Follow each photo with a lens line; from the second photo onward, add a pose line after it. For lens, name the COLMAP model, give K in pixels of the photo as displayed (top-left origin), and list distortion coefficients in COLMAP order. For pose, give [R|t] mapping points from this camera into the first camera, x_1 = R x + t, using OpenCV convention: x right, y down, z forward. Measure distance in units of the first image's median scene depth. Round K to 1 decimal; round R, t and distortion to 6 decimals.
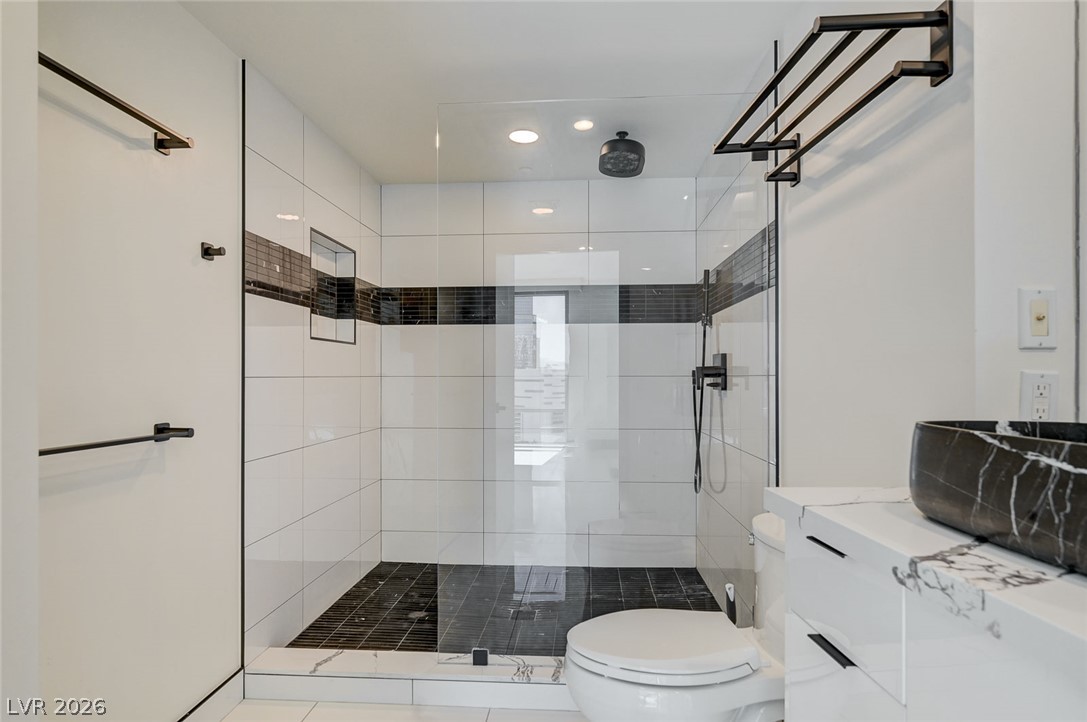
lens RADIAL K [[568.4, 0, 548.5], [0, 568.4, 375.5], [0, 0, 1]] dist [-0.000761, 0.000612]
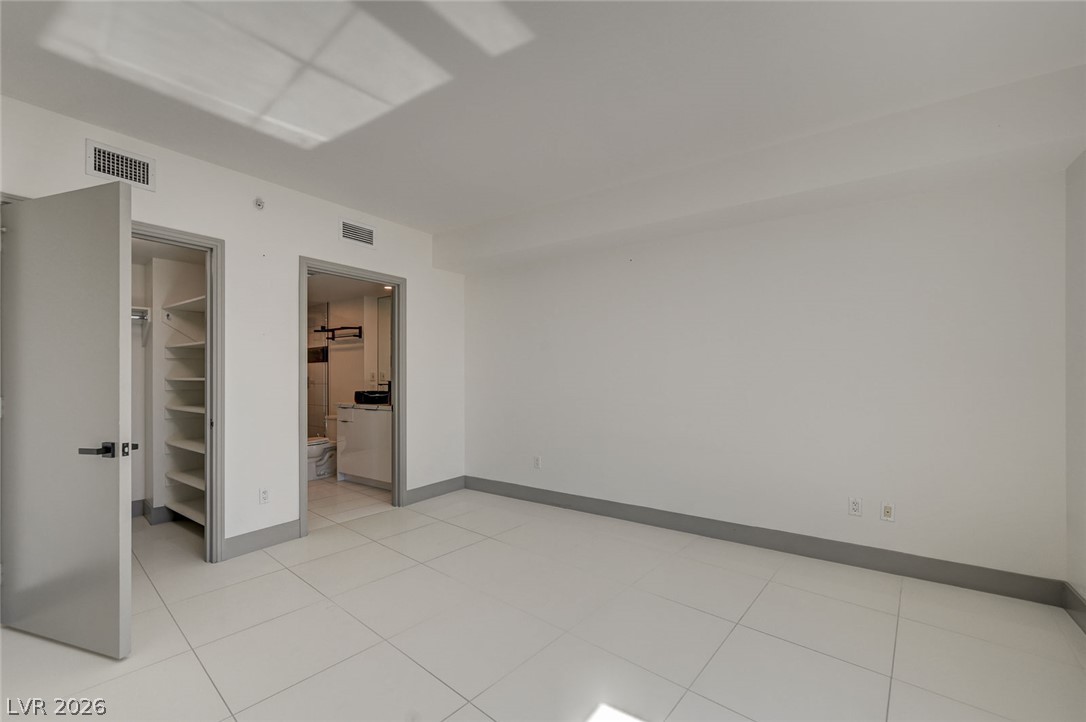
lens RADIAL K [[428.3, 0, 545.1], [0, 428.3, 372.0], [0, 0, 1]] dist [0.001249, 0.000027]
pose [[0.592613, -0.000984, 0.805487, -1.116135], [0.000886, 0.999999, 0.000570, -0.082099], [-0.805487, 0.000376, 0.592614, -2.015384]]
